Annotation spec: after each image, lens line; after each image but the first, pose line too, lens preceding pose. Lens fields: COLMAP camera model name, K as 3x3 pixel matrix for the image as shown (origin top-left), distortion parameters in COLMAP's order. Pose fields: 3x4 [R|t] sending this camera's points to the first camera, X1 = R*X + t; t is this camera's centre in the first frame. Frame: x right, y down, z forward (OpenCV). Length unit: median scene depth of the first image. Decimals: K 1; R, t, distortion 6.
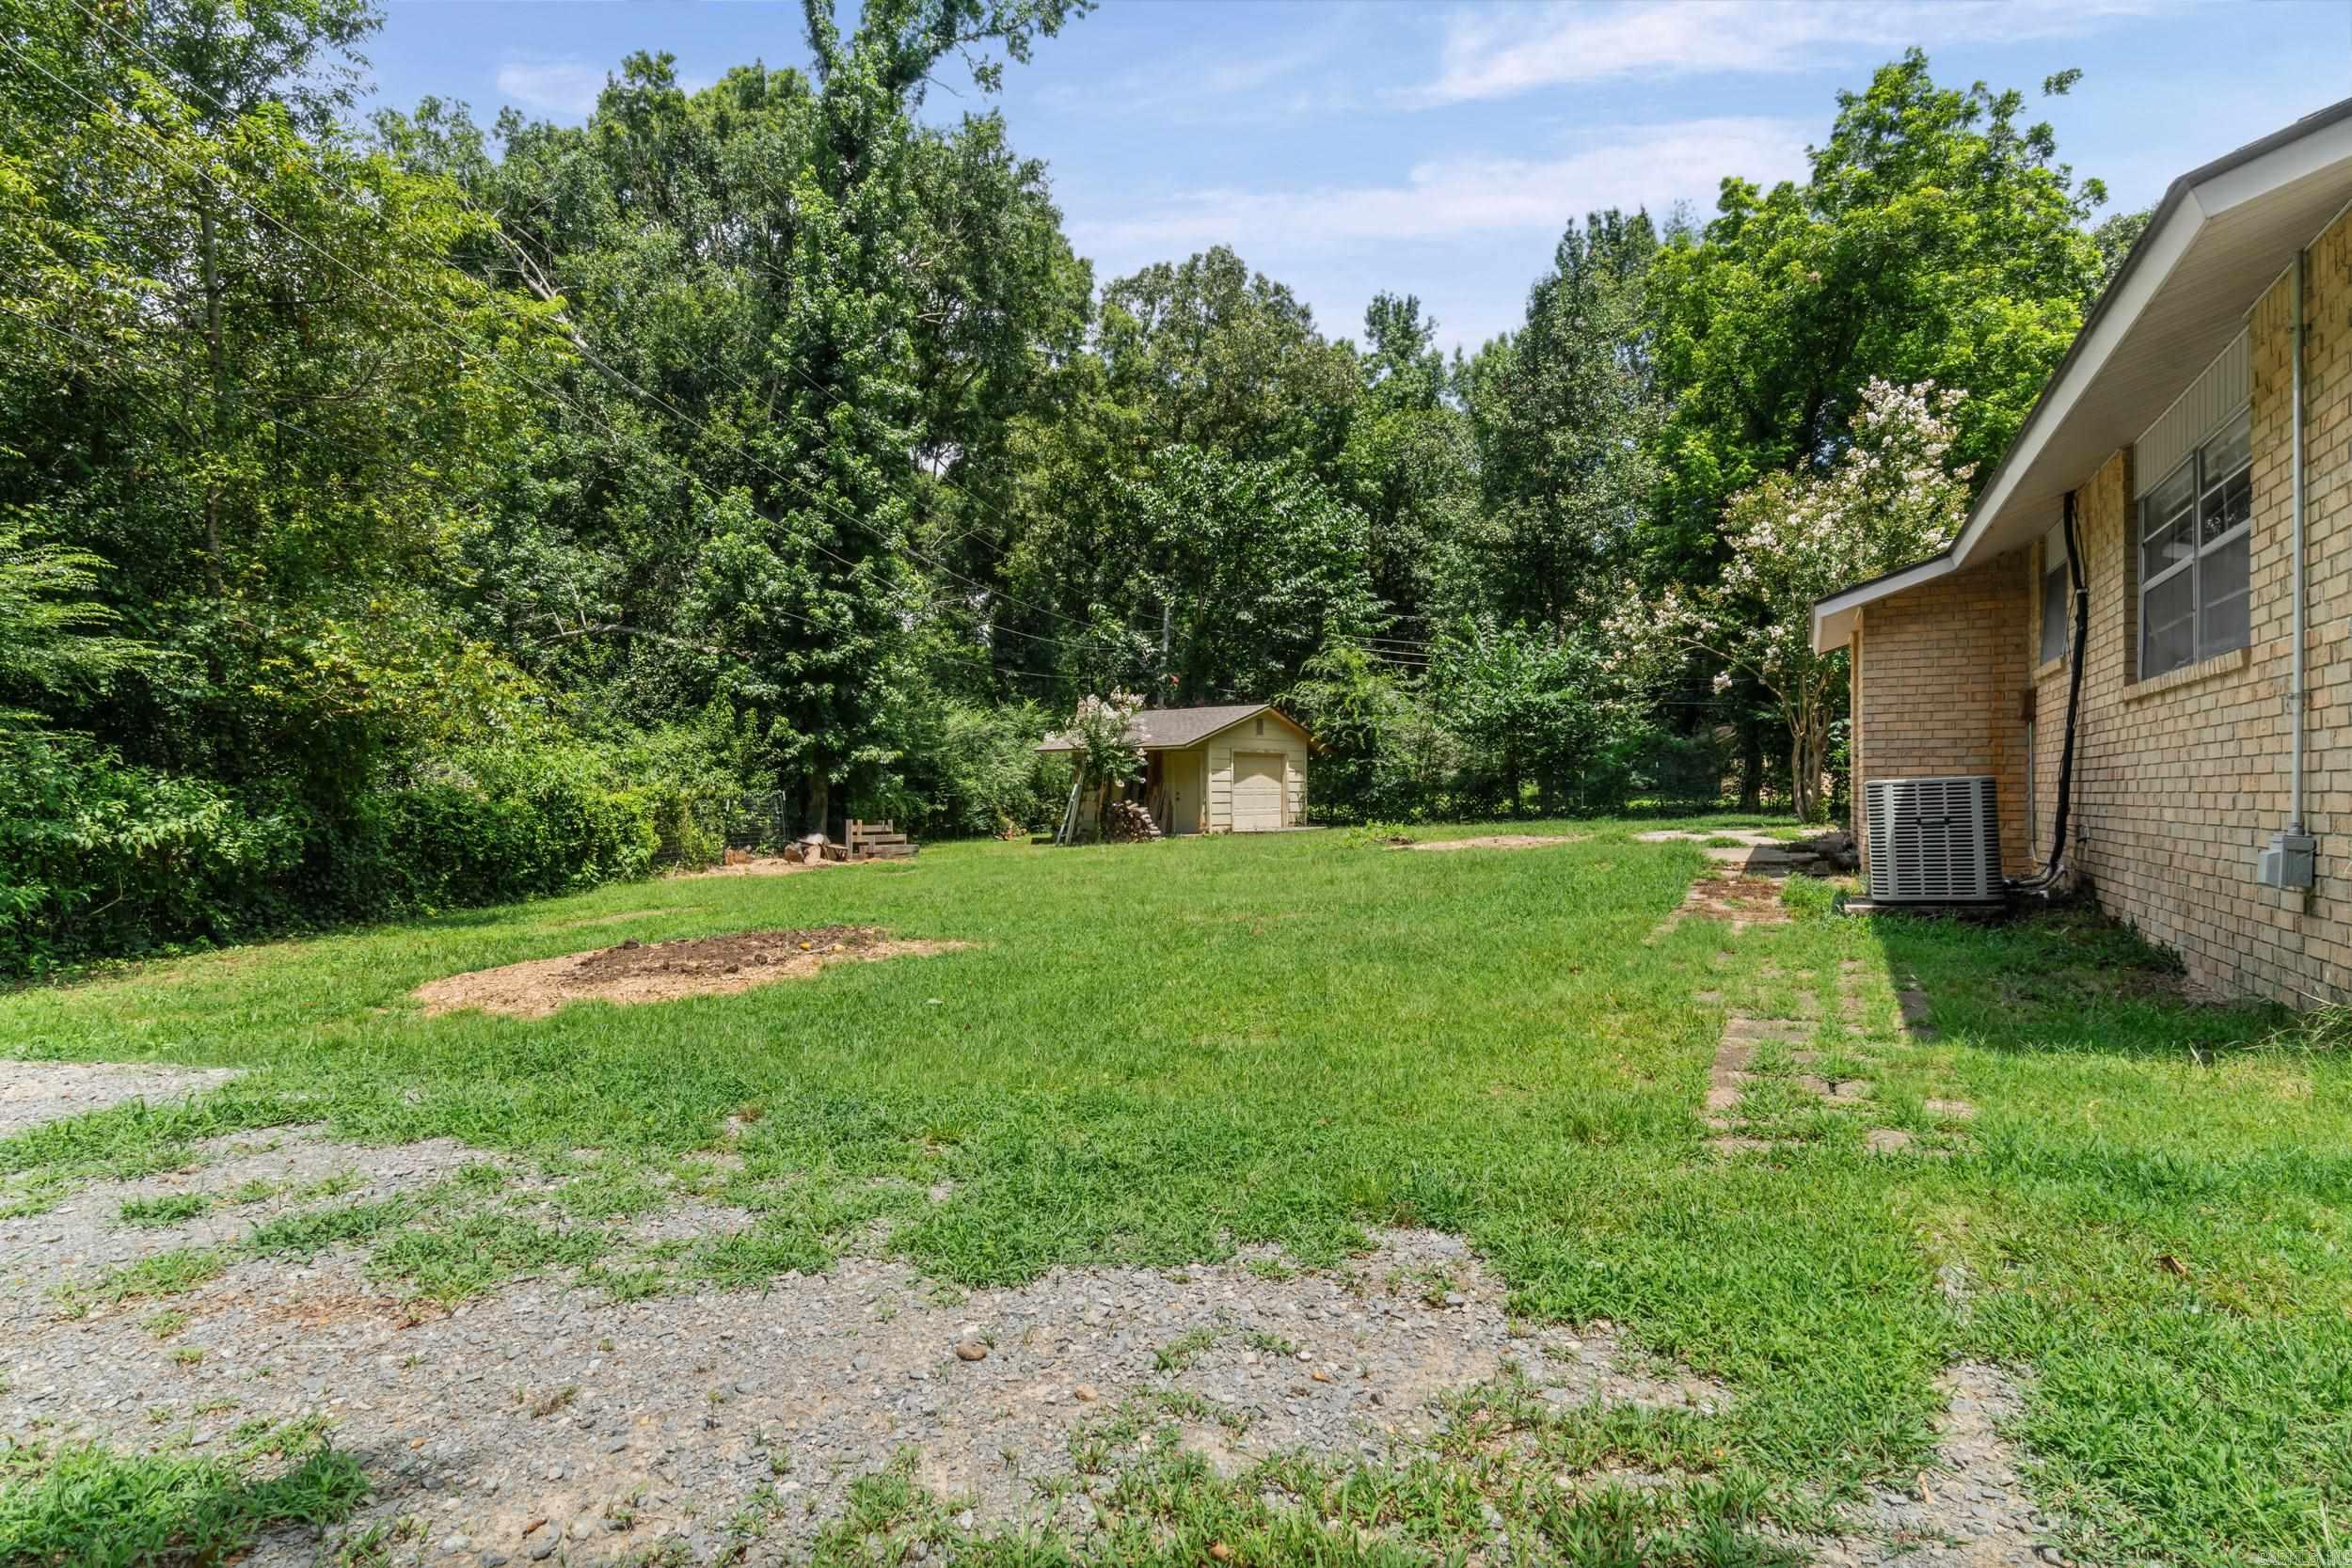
lens RADIAL K [[1237.7, 0, 1176.0], [0, 1237.7, 784.0], [0, 0, 1]] dist [-0.000638, -0.000010]
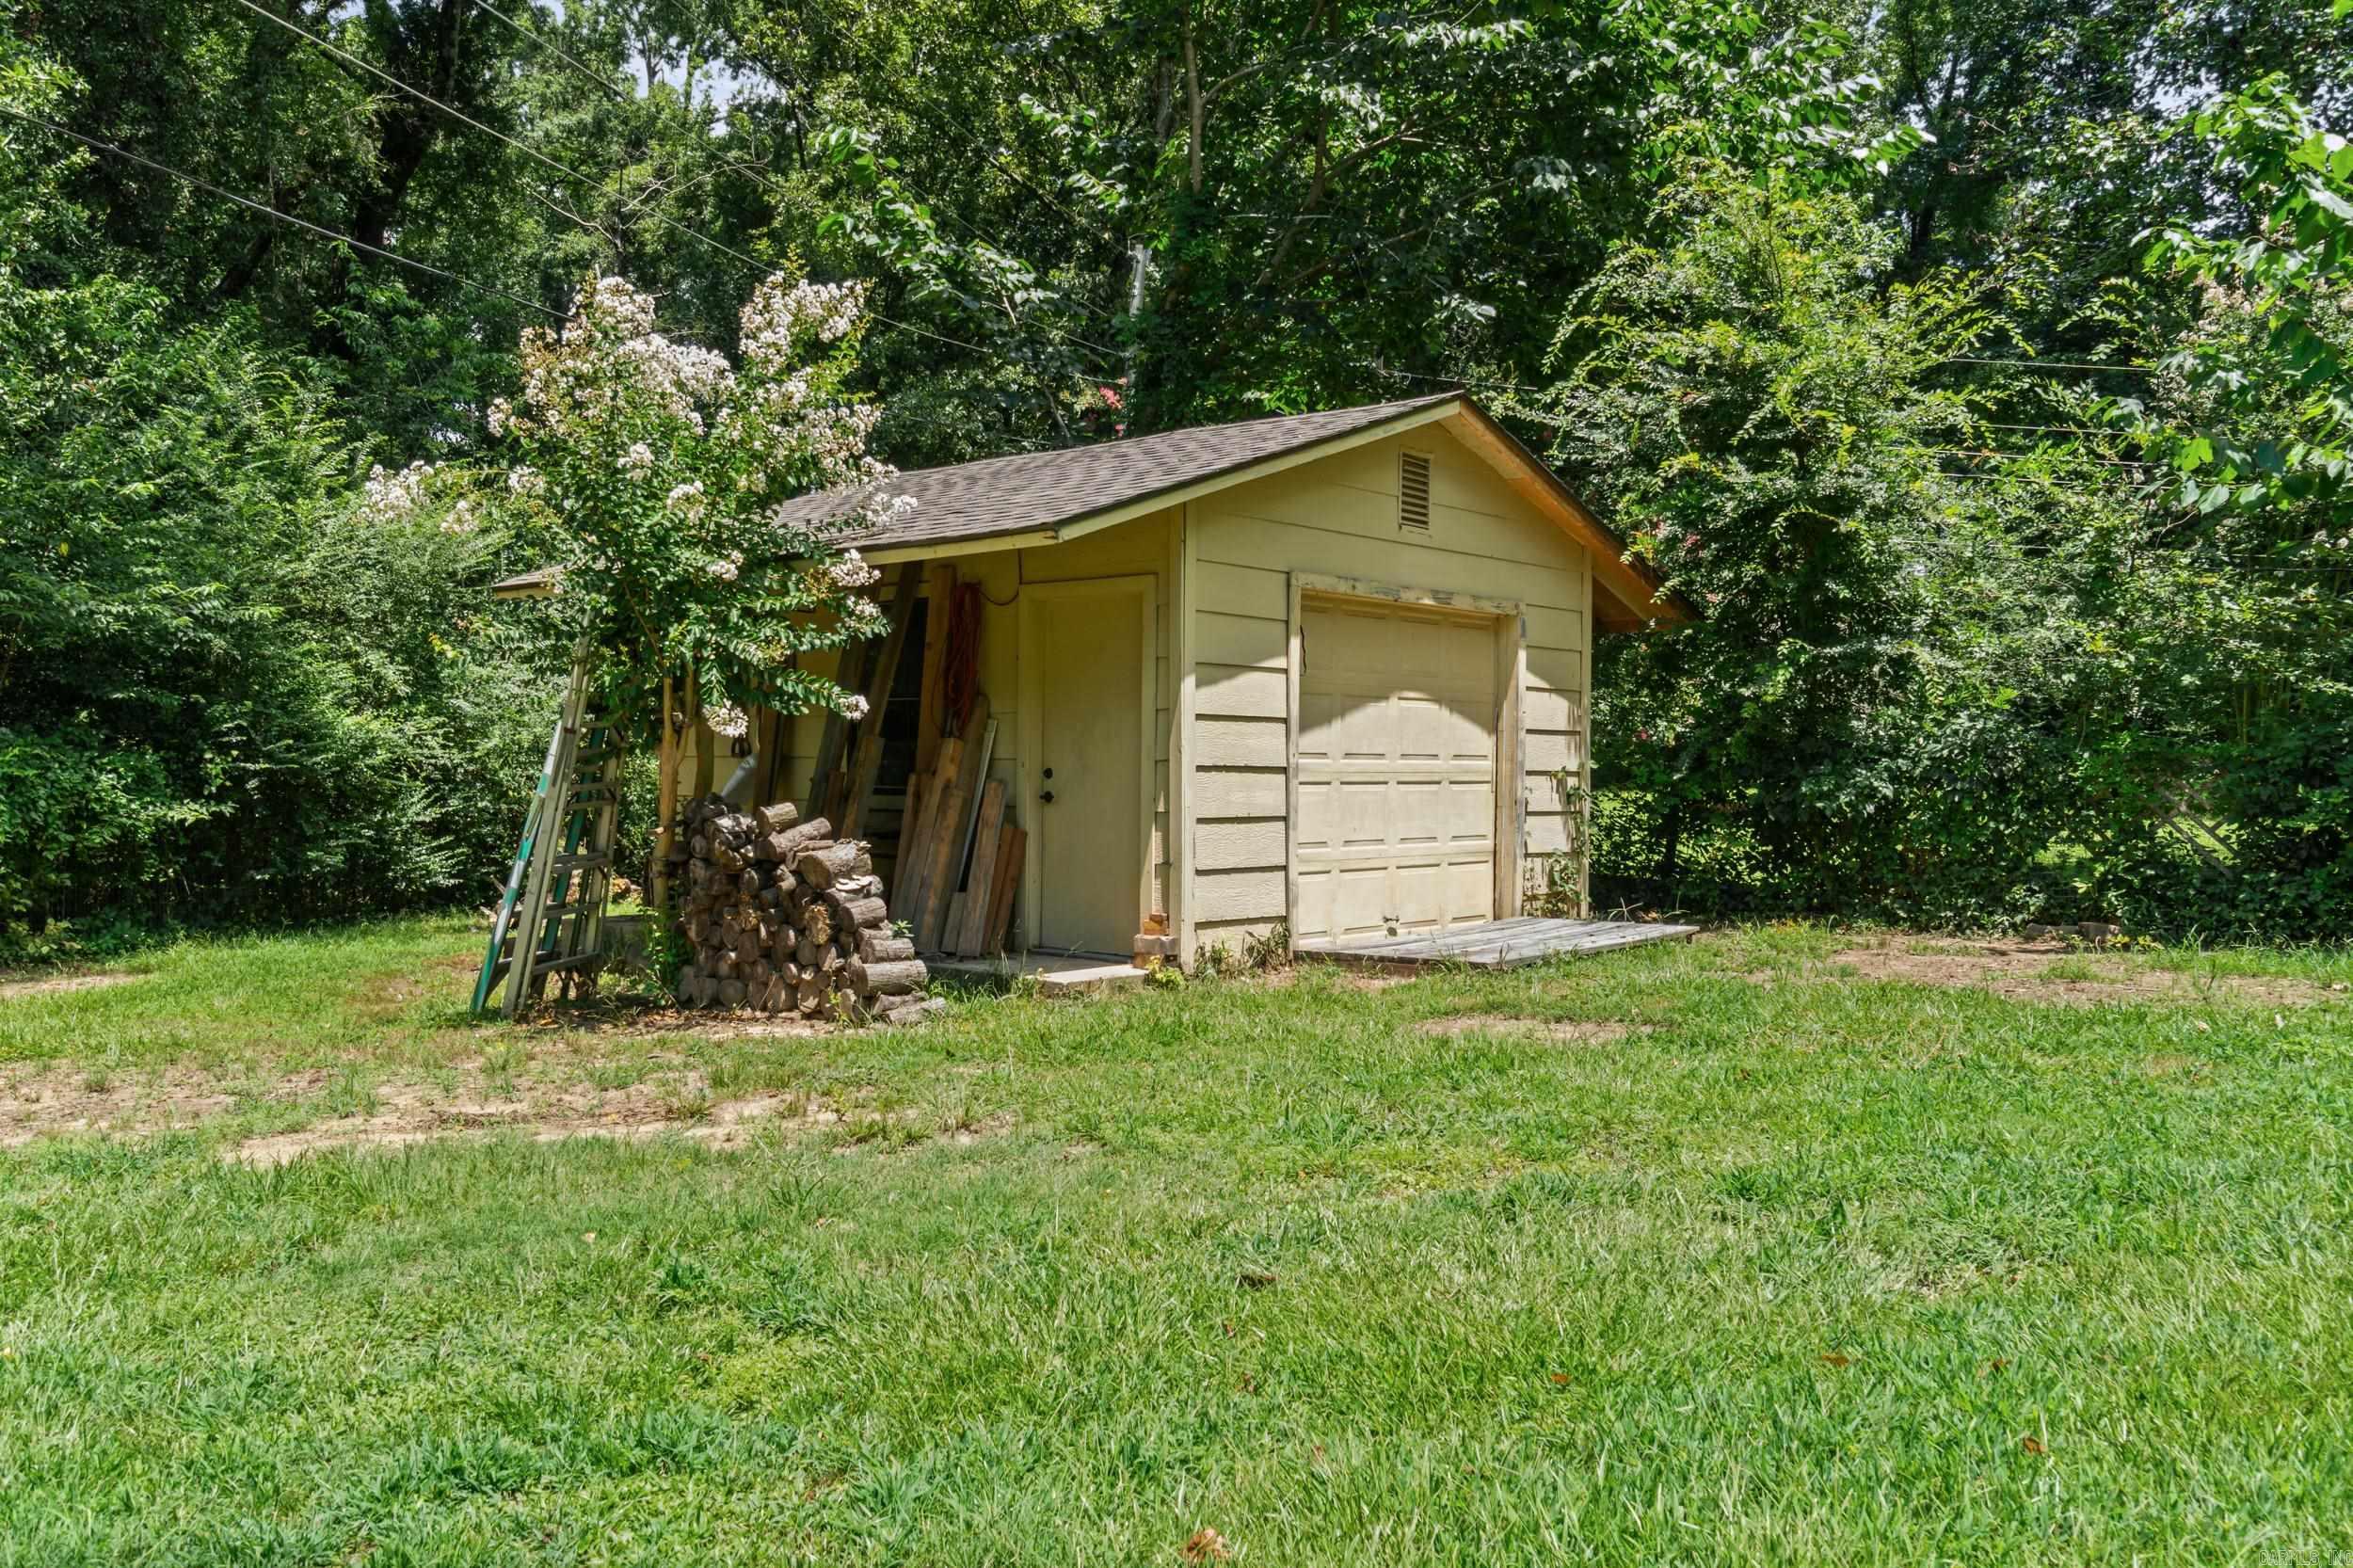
lens RADIAL K [[1788.6, 0, 1176.5], [0, 1788.6, 784.0], [0, 0, 1]] dist [0.000392, 0.000706]
pose [[0.999681, 0.014801, -0.020464, 0.030625], [-0.014484, 0.999775, 0.015529, 0.004177], [0.020689, -0.015227, 0.999670, 0.664336]]
